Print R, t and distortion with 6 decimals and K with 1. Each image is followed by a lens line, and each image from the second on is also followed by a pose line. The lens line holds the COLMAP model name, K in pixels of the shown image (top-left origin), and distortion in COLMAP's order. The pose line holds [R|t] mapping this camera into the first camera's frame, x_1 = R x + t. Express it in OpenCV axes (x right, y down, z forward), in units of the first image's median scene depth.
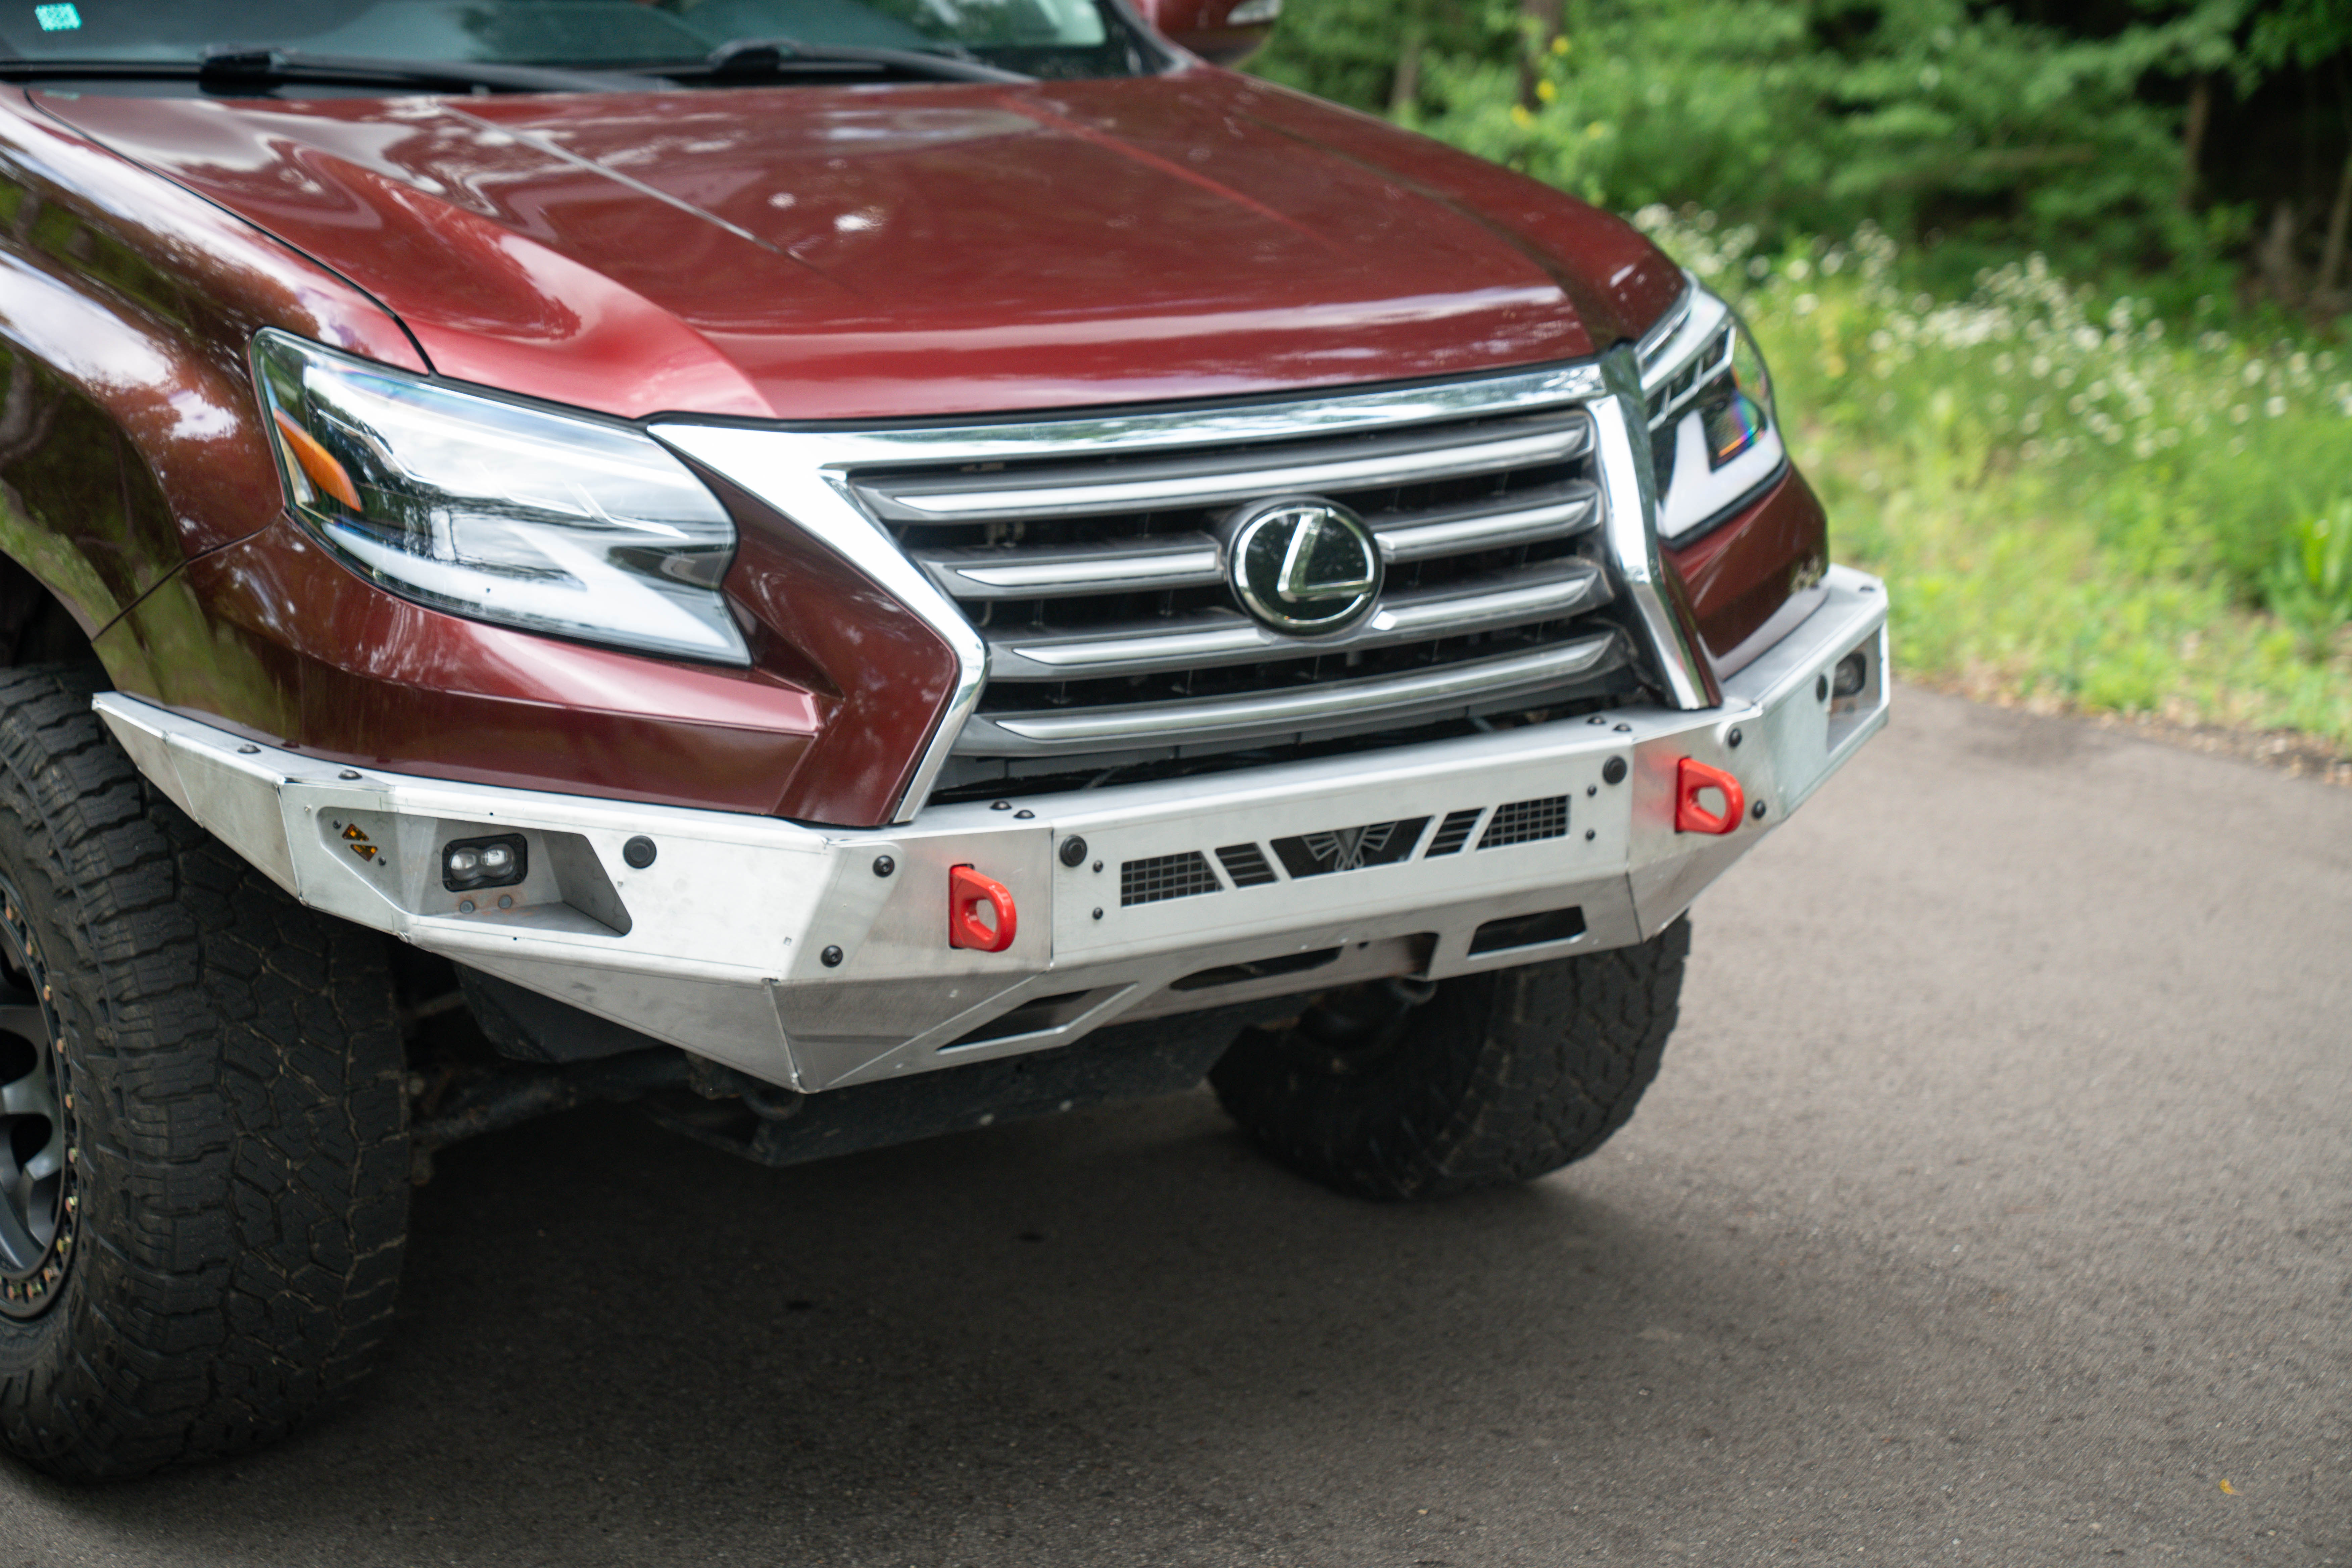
lens RADIAL K [[4444.7, 0, 1176.0], [0, 4444.7, 784.0], [0, 0, 1]] dist [0.266852, 0.379125]
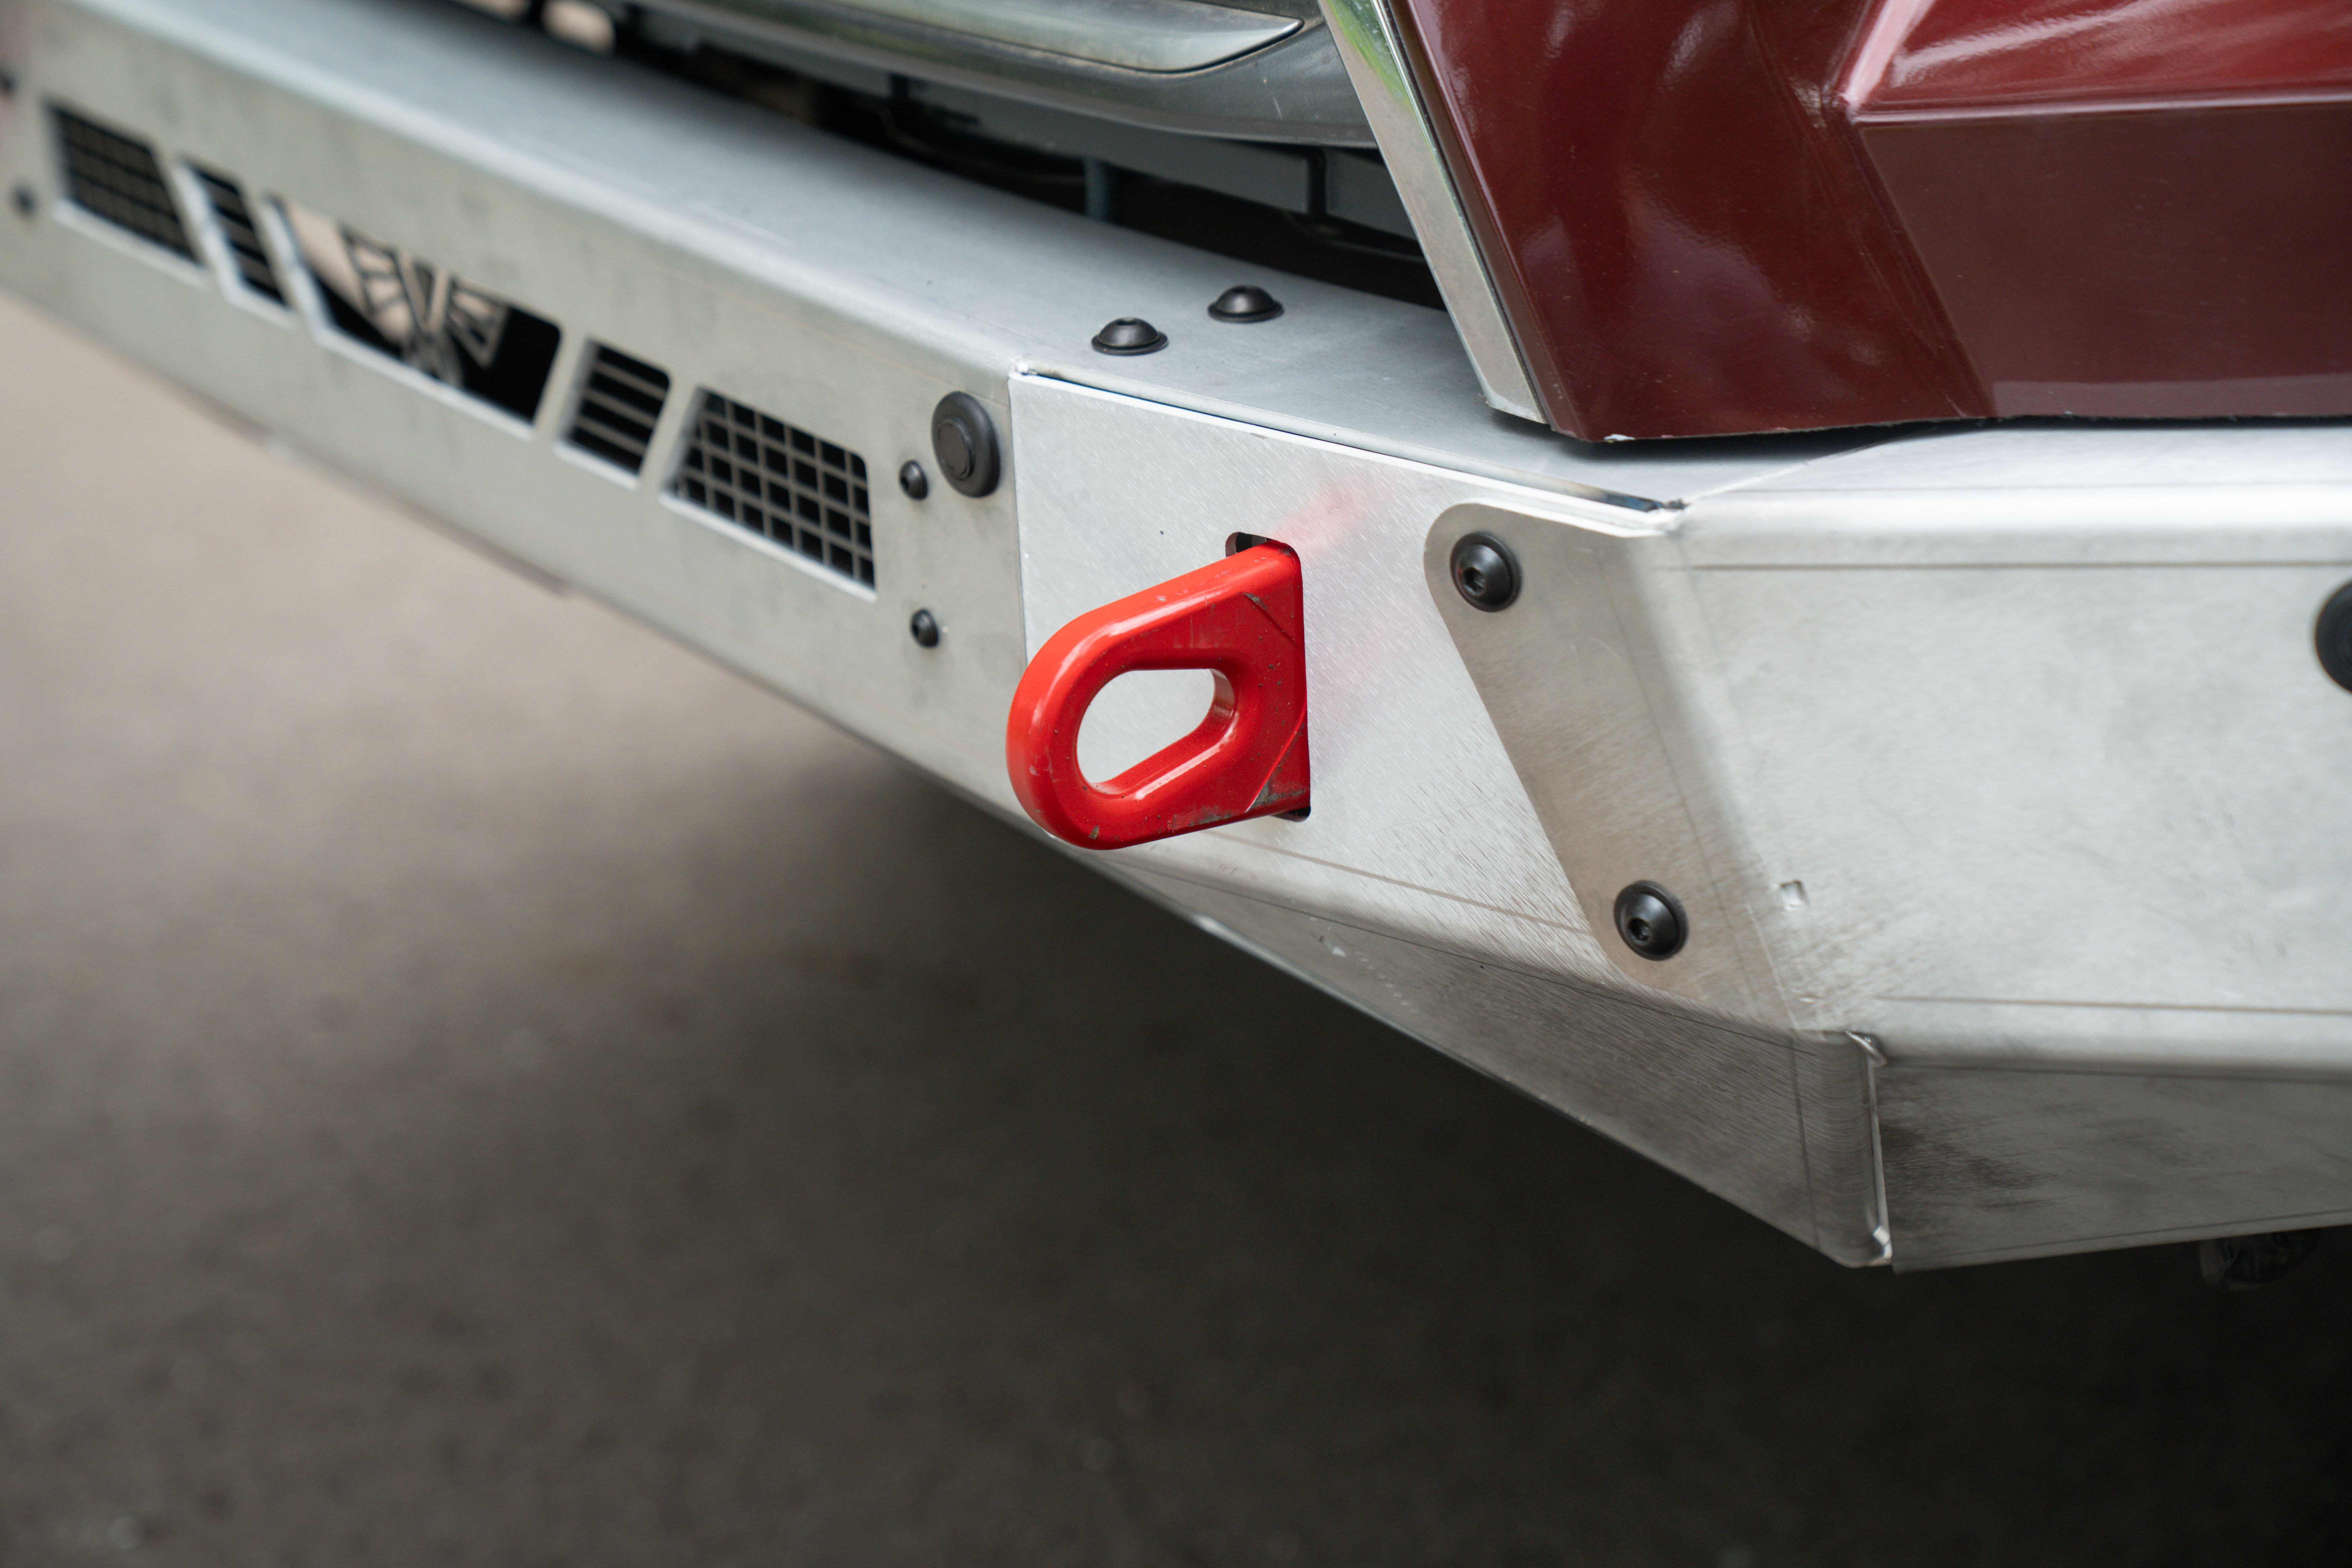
lens RADIAL K [[4444.7, 0, 1176.0], [0, 4444.7, 784.0], [0, 0, 1]] dist [0.266852, 0.379125]
pose [[0.066921, 0.394928, -0.916272, 0.380657], [-0.188432, 0.906807, 0.377086, -0.095699], [0.979803, 0.147420, 0.135102, 1.035061]]
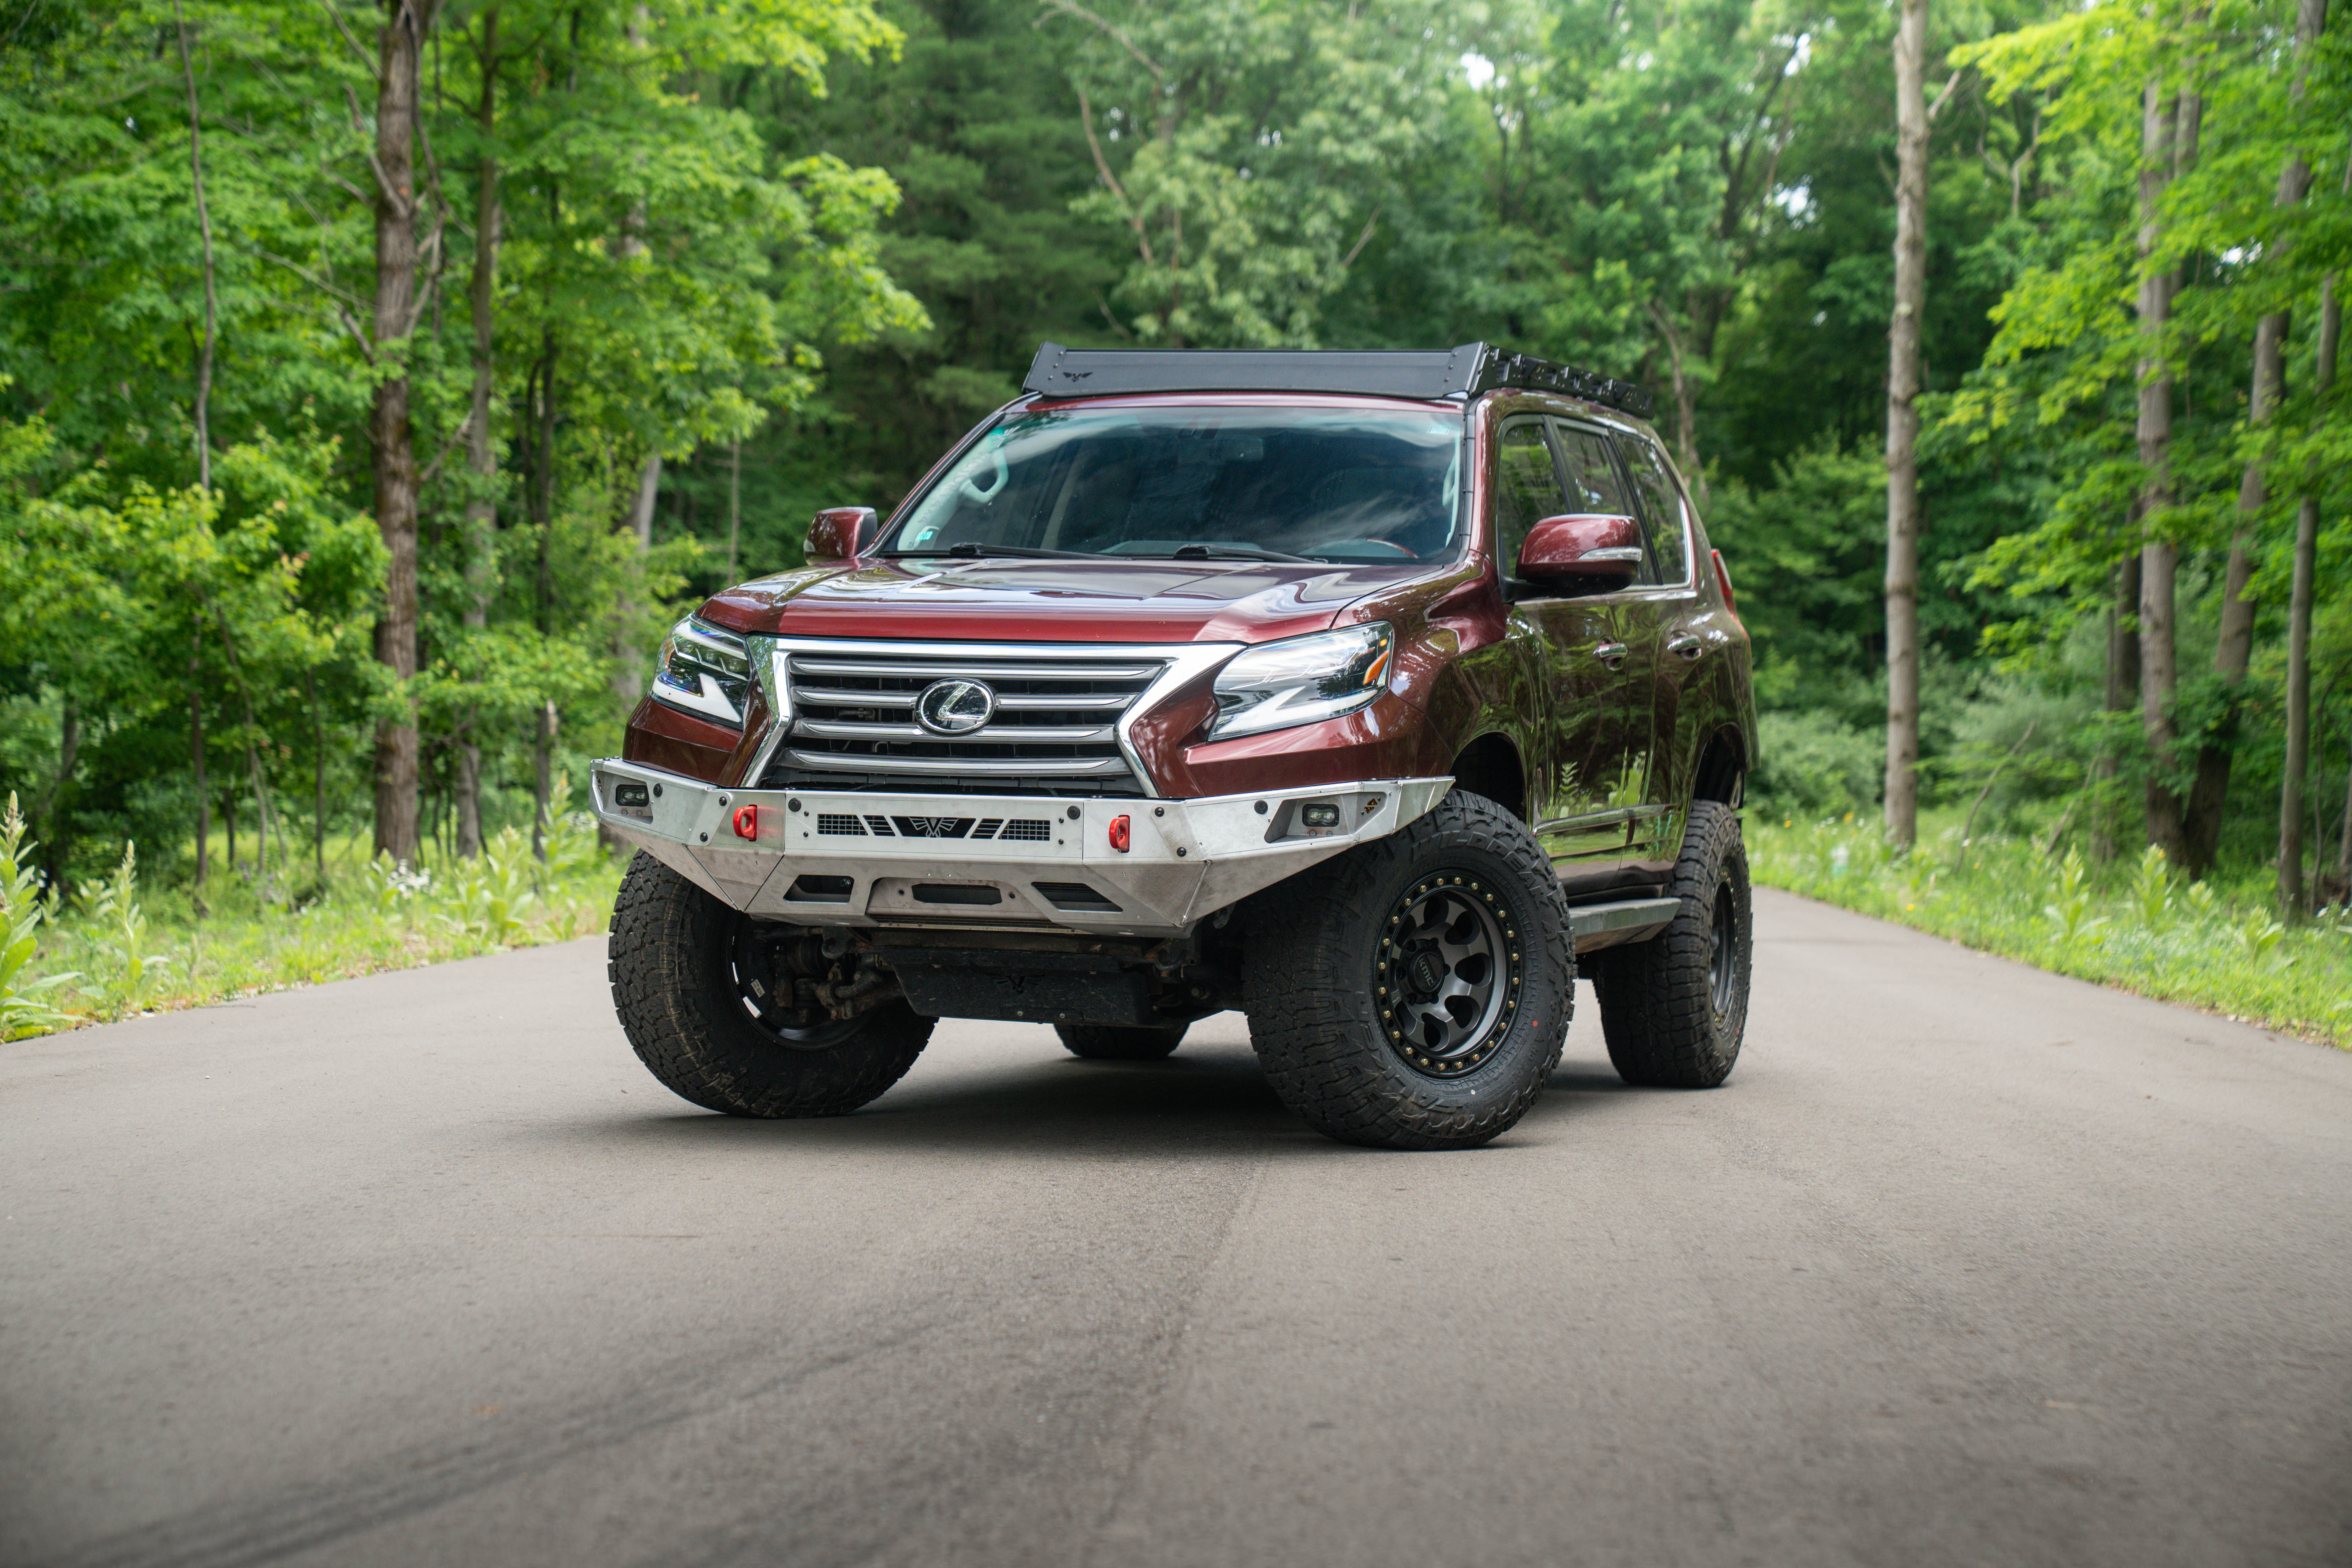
lens RADIAL K [[4444.7, 0, 1176.0], [0, 4444.7, 784.0], [0, 0, 1]] dist [0.266852, 0.379125]
pose [[0.617742, 0.014159, -0.786254, 1.903177], [-0.193312, 0.971891, -0.134379, 0.274681], [0.762250, 0.235003, 0.603115, -0.261941]]
